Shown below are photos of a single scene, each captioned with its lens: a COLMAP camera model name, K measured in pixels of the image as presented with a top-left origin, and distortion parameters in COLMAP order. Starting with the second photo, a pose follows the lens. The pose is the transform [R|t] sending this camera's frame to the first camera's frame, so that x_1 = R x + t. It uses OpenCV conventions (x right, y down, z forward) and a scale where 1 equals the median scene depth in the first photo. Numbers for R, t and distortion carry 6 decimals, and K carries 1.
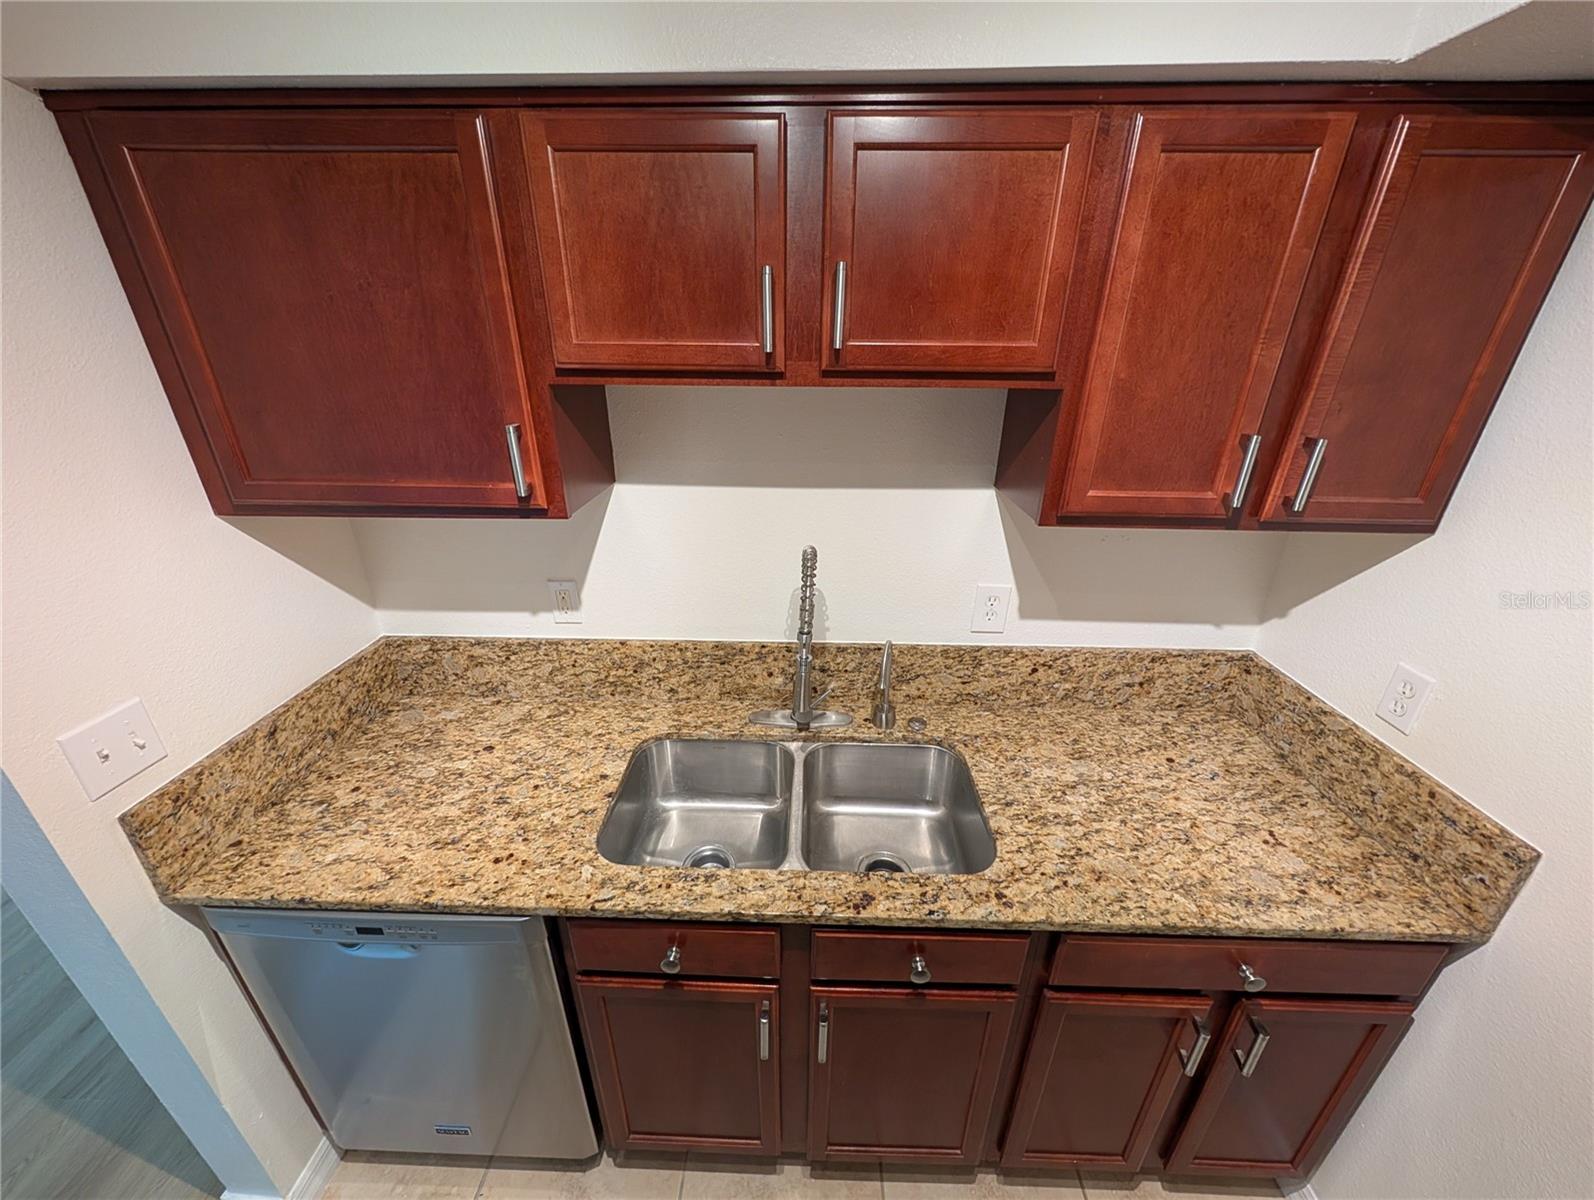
lens RADIAL K [[604.1, 0, 797.3], [0, 604.1, 603.7], [0, 0, 1]] dist [-0.003632, 0.001009]
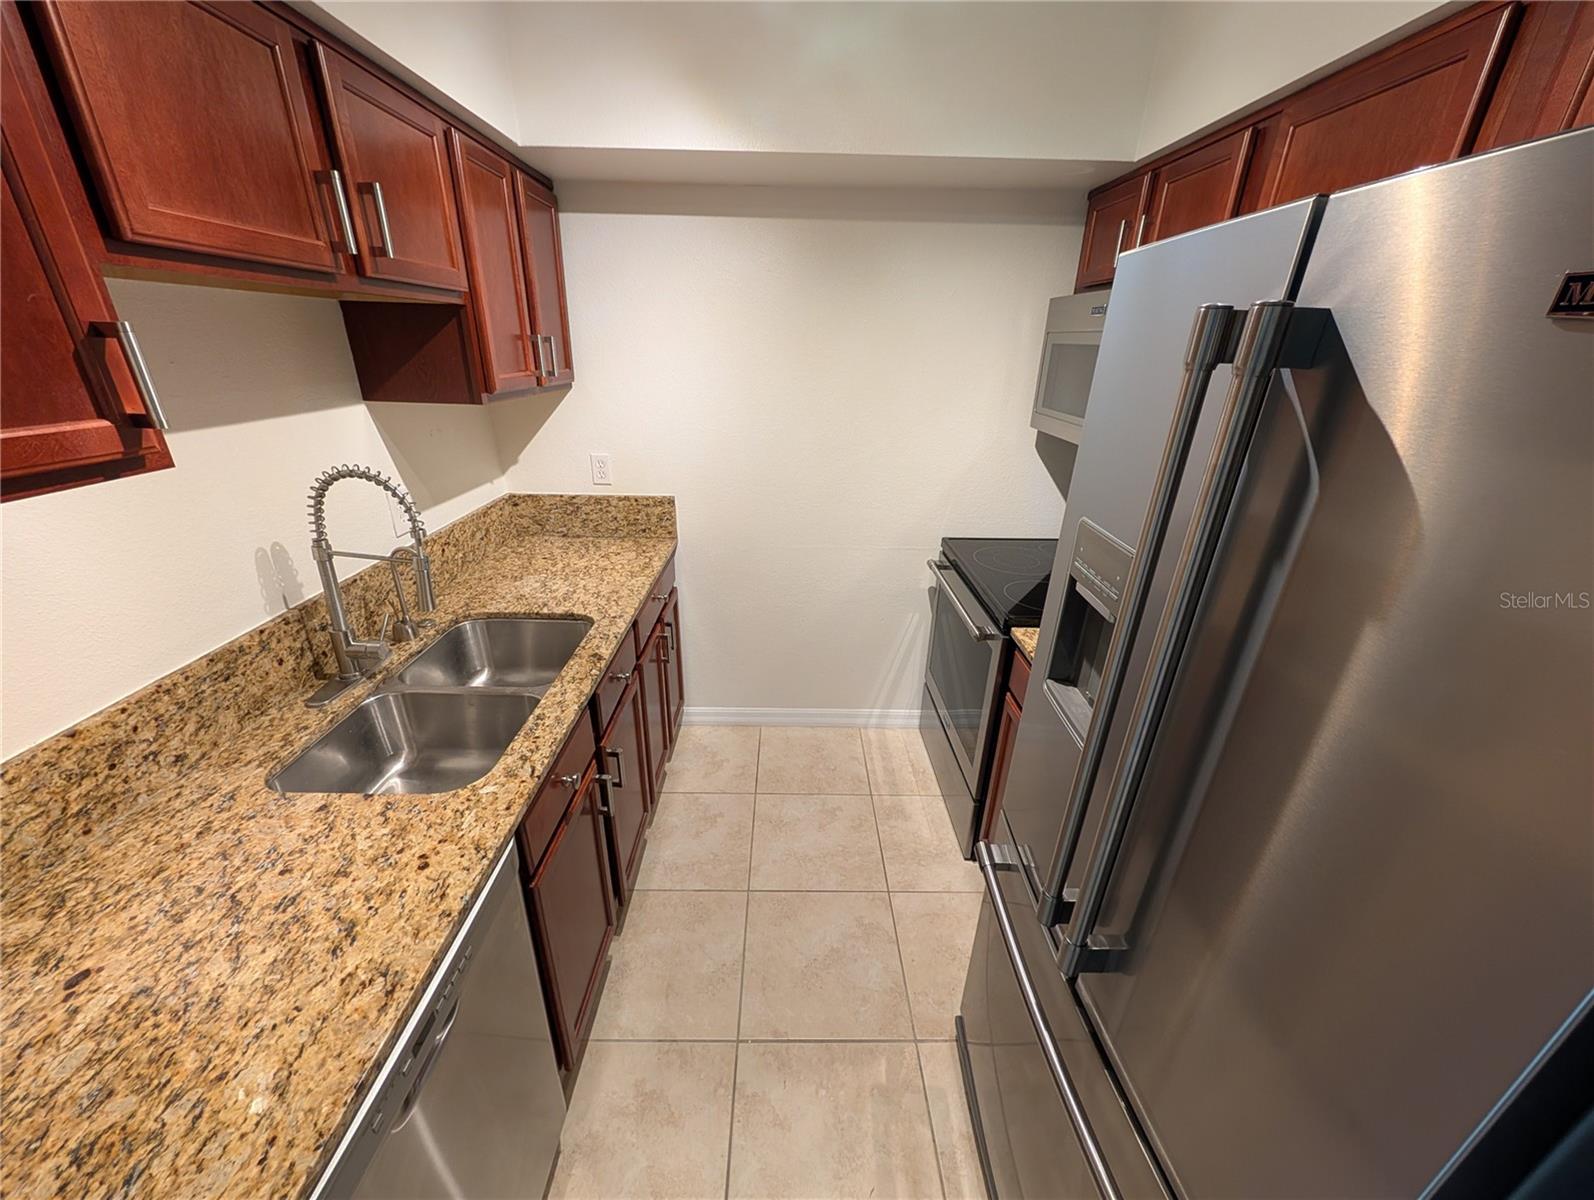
lens RADIAL K [[604.1, 0, 794.2], [0, 604.1, 602.6], [0, 0, 1]] dist [-0.003632, 0.001009]
pose [[-0.033538, -0.401448, 0.915267, -0.875204], [0.381938, 0.841126, 0.382924, 0.000665], [-0.923579, 0.362418, 0.125118, 0.233195]]
